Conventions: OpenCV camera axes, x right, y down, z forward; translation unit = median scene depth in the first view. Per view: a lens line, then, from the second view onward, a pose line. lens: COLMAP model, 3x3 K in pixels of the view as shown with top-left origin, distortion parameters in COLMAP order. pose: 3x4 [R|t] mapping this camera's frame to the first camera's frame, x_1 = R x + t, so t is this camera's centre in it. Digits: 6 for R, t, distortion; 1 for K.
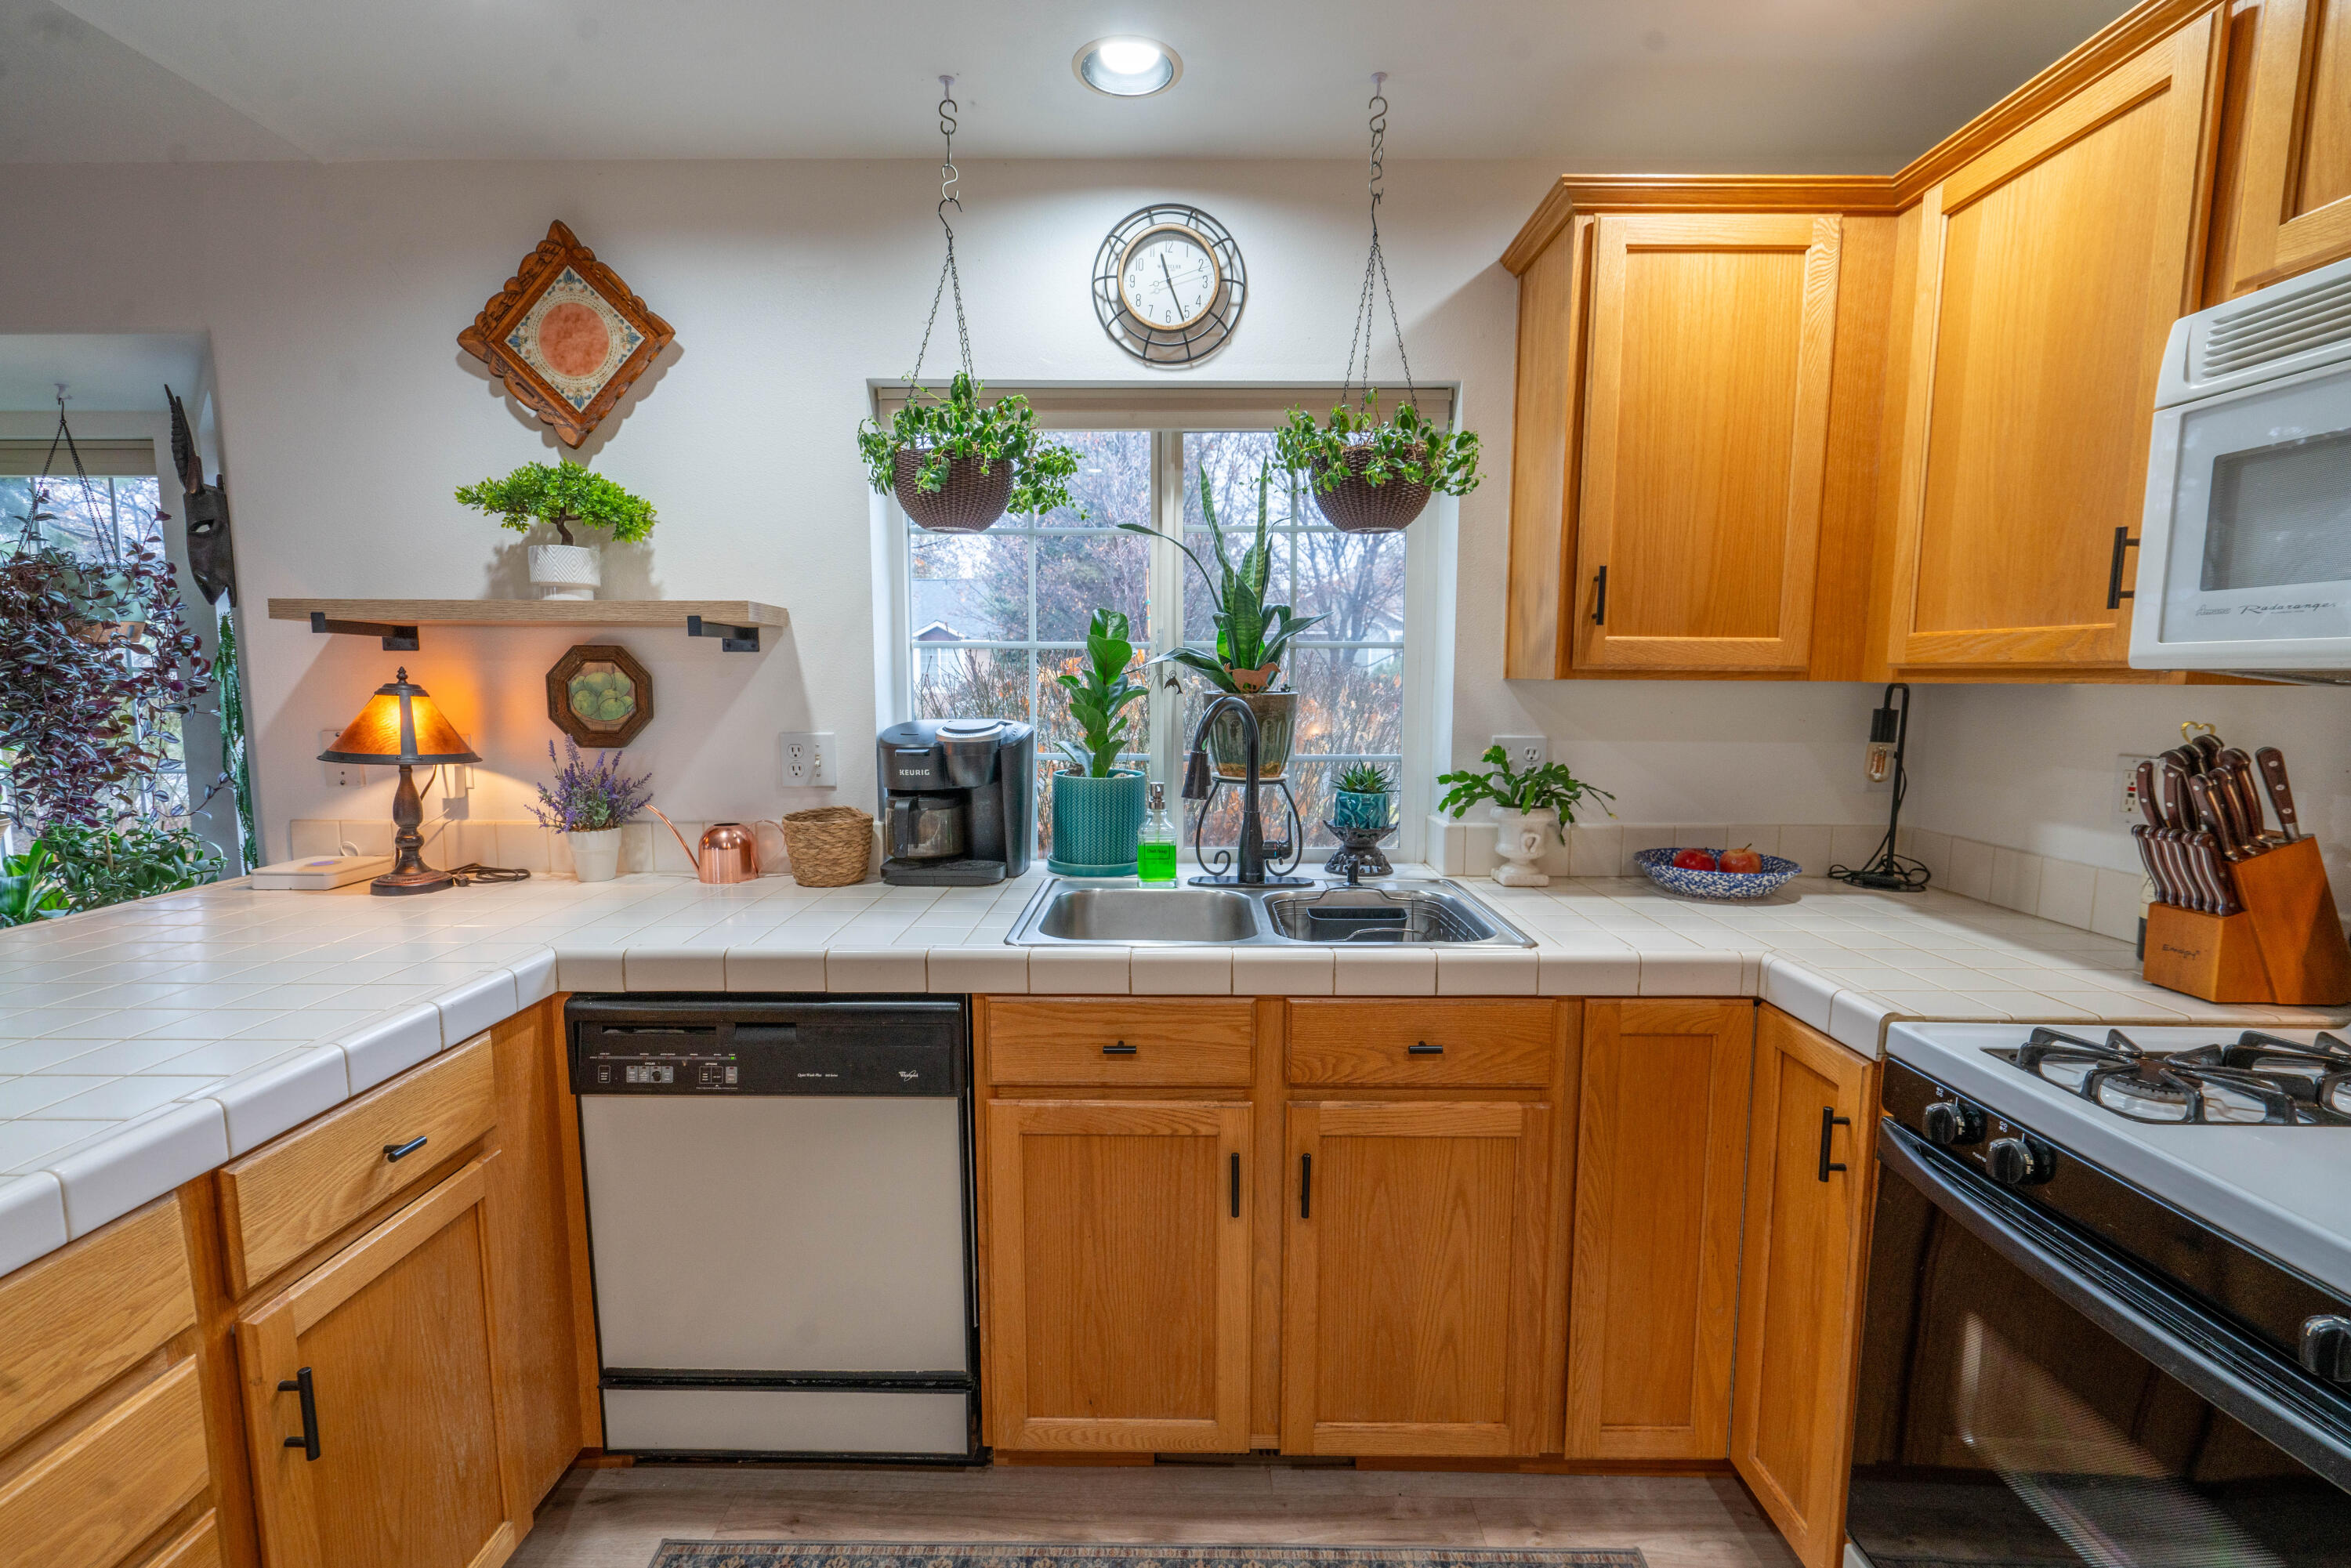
lens RADIAL K [[1064.8, 0, 1164.8], [0, 1064.8, 792.6], [0, 0, 1]] dist [-0.002972, 0.002141]
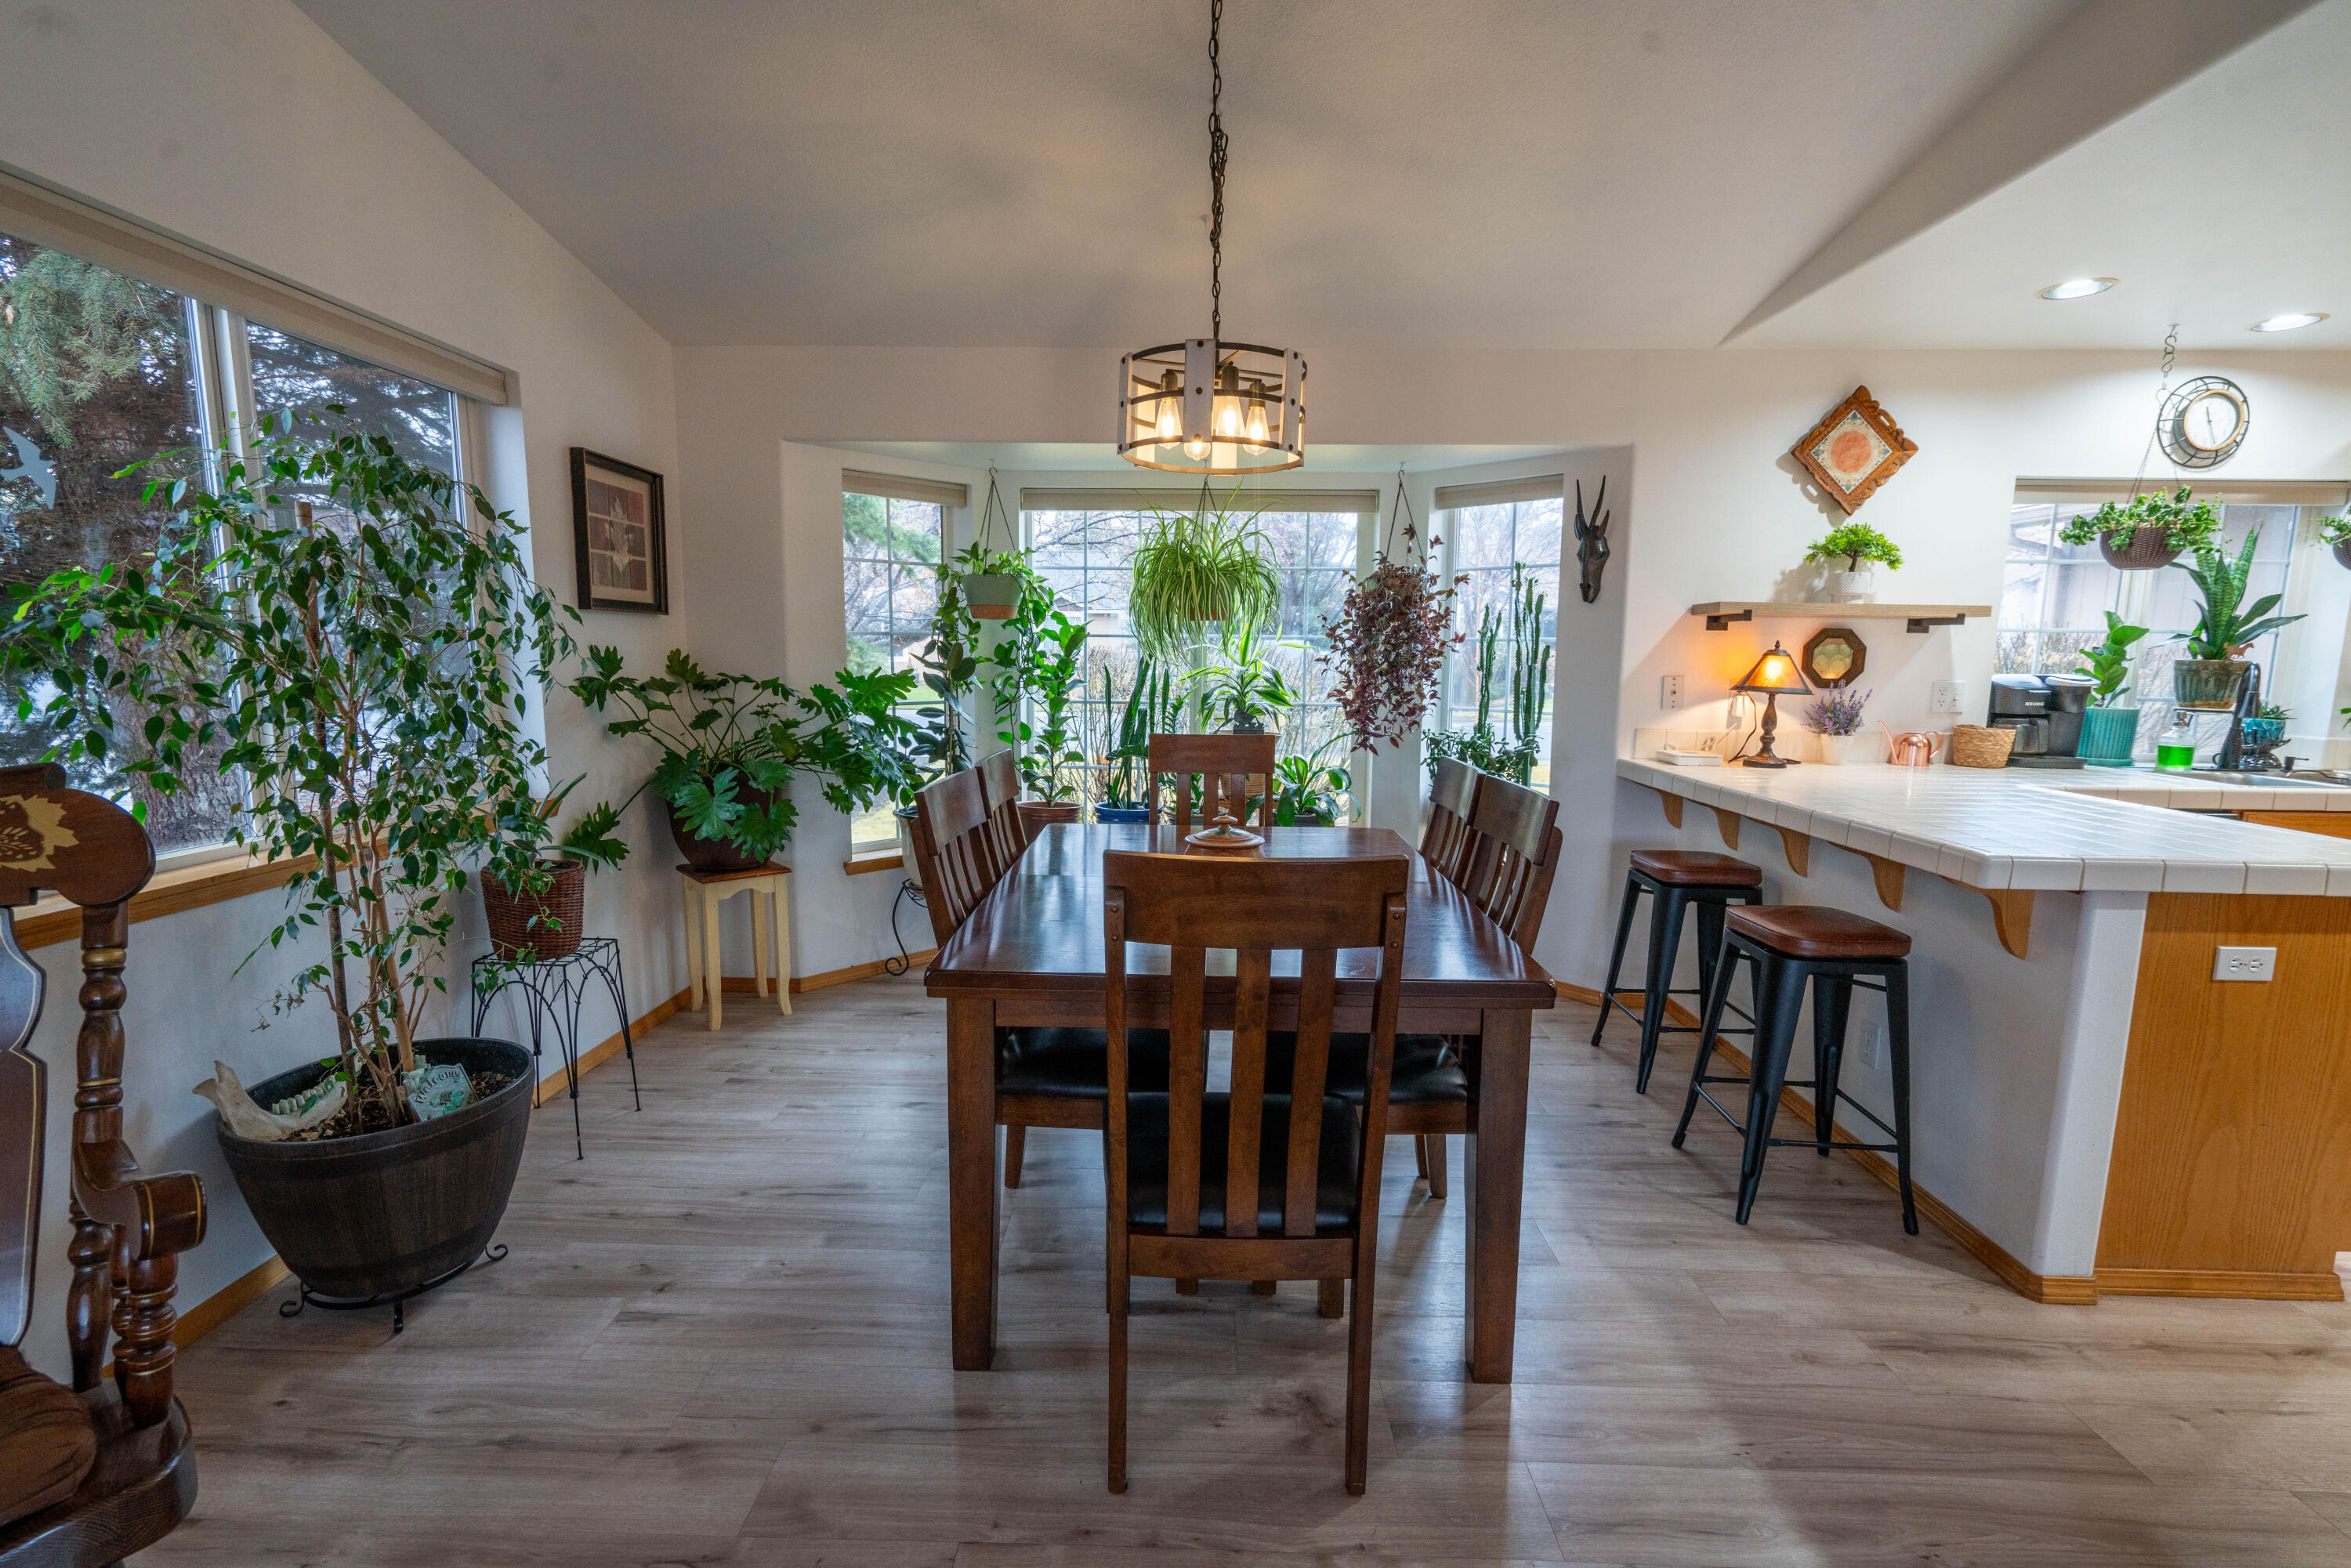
lens RADIAL K [[1064.8, 0, 1166.0], [0, 1064.8, 790.8], [0, 0, 1]] dist [-0.002972, 0.002141]
pose [[0.999751, 0.012069, -0.018746, -1.648797], [-0.011603, 0.999626, 0.024754, 0.097660], [0.019038, -0.024531, 0.999518, -0.777087]]
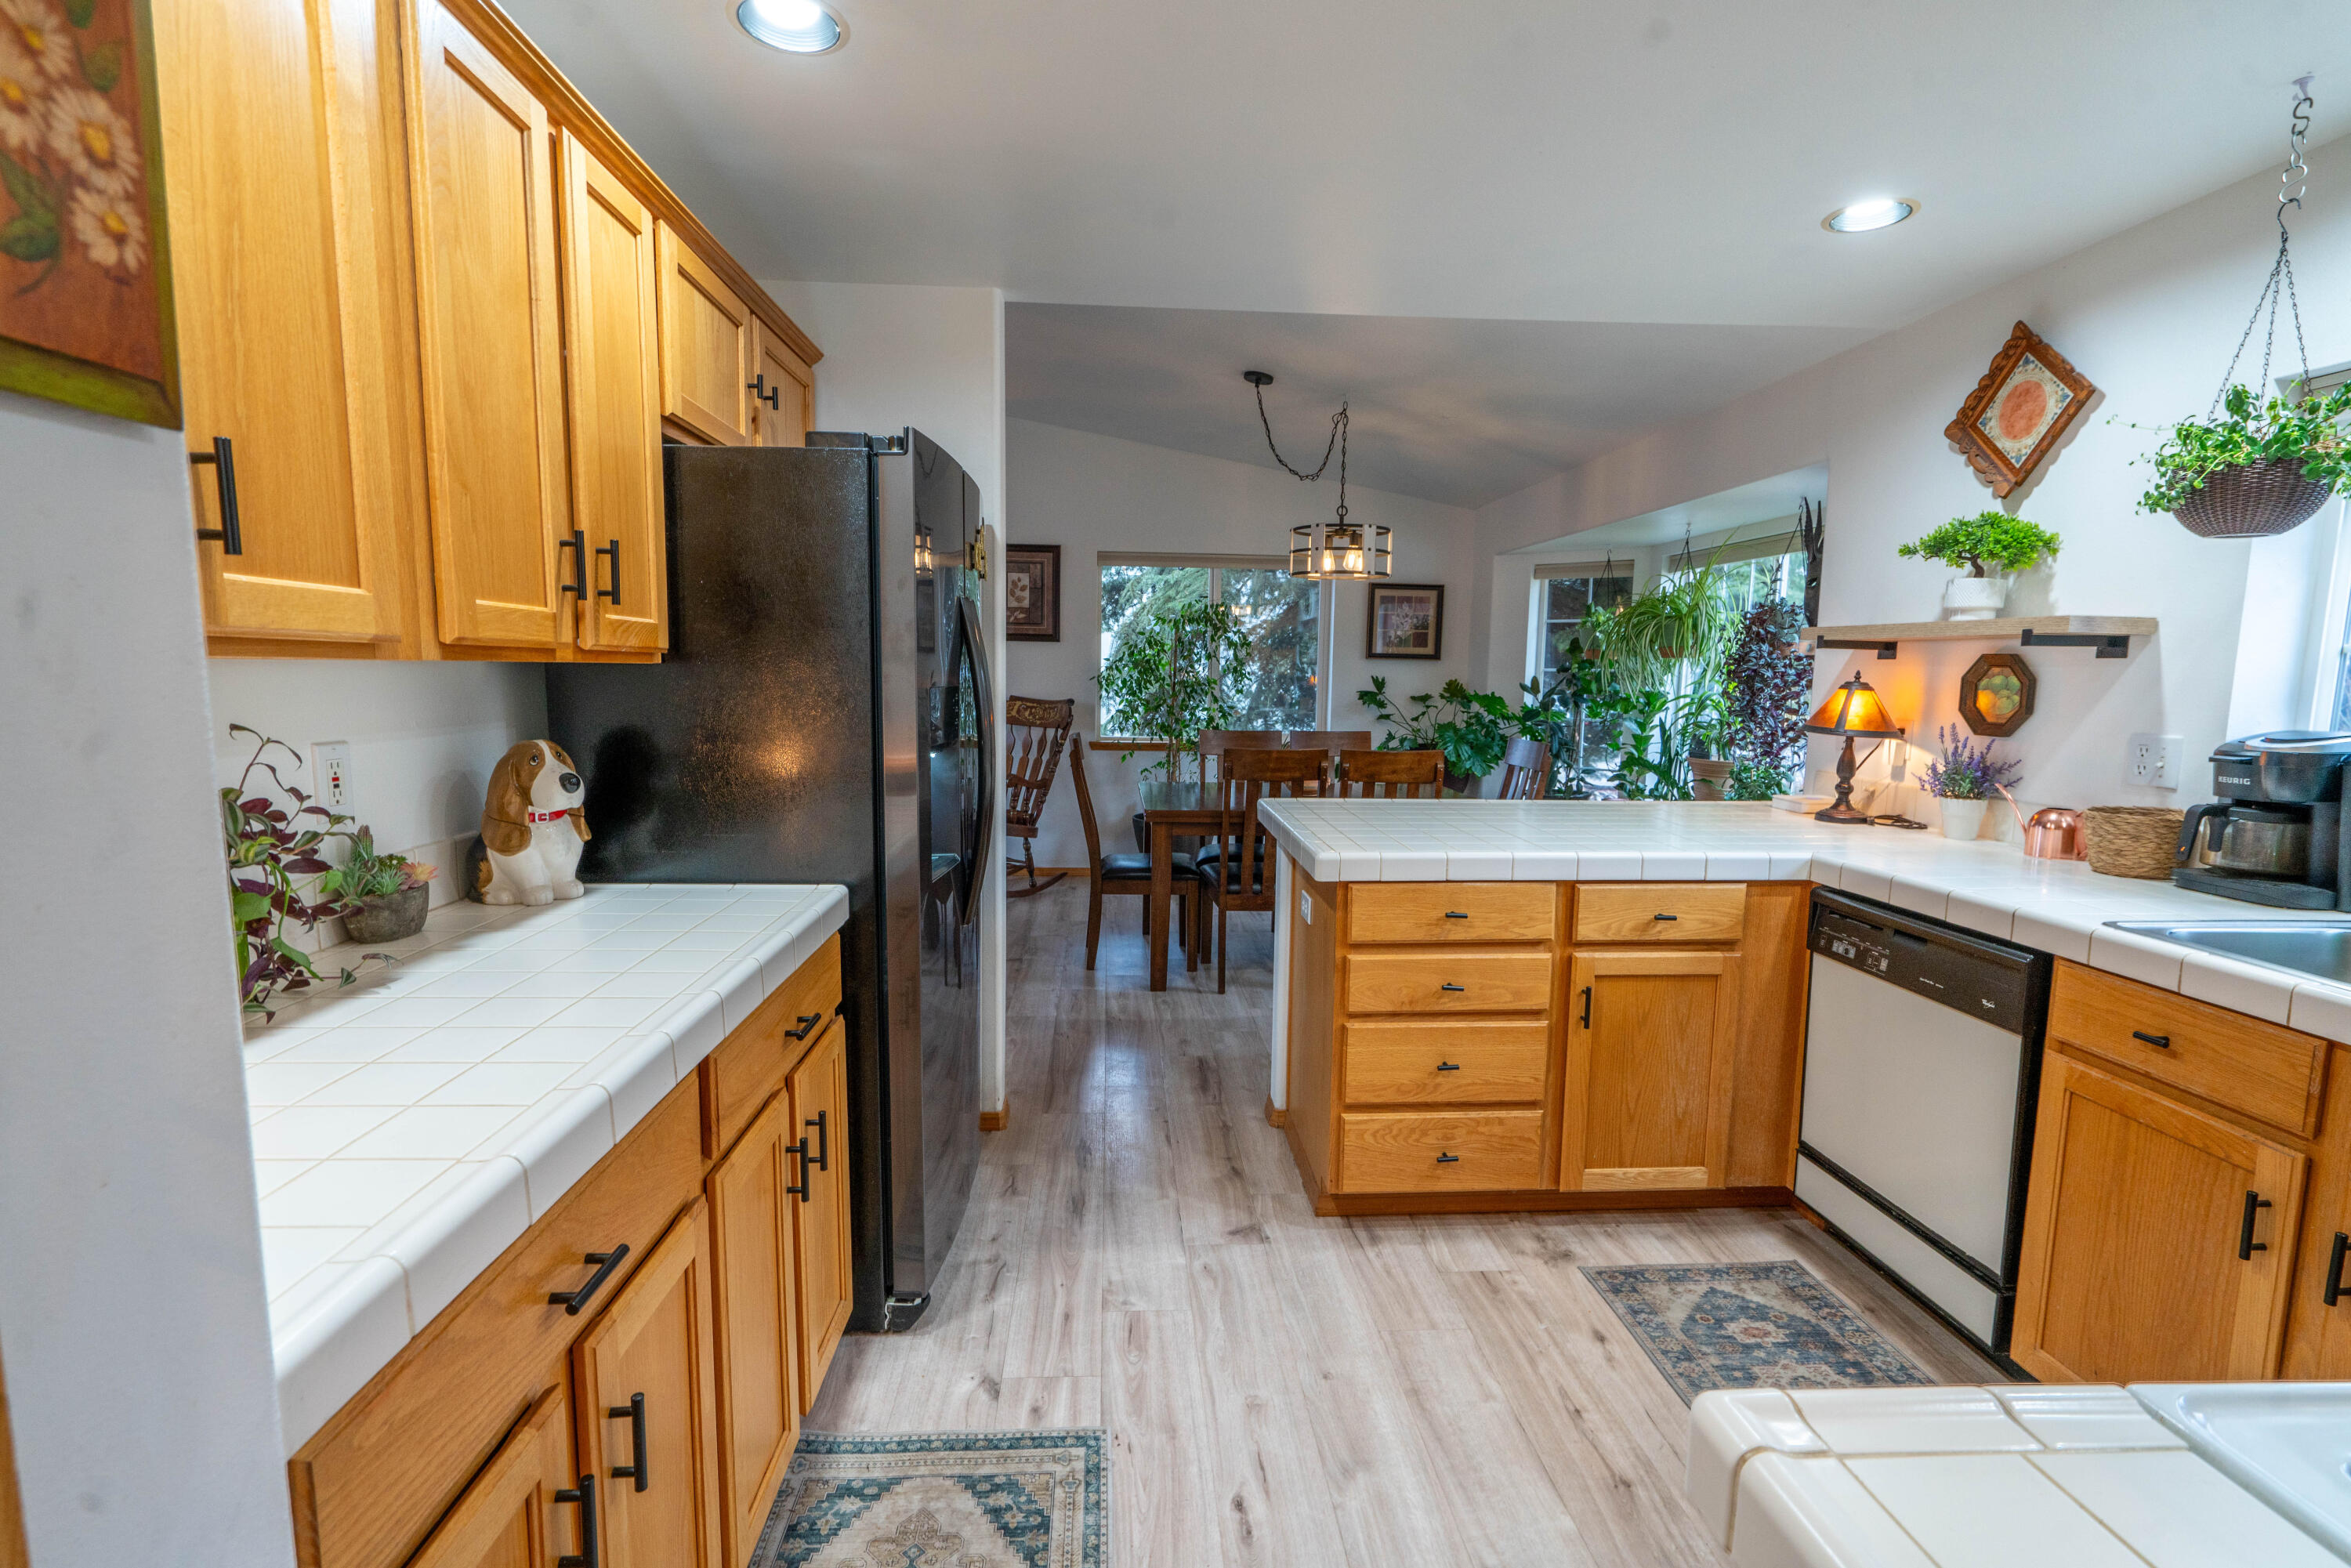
lens RADIAL K [[1064.8, 0, 1179.9], [0, 1064.8, 794.3], [0, 0, 1]] dist [-0.002972, 0.002141]
pose [[0.074463, 0.118382, -0.990172, 0.672640], [-0.126346, 0.986047, 0.108387, 0.010152], [0.989188, 0.117033, 0.088381, -0.040902]]
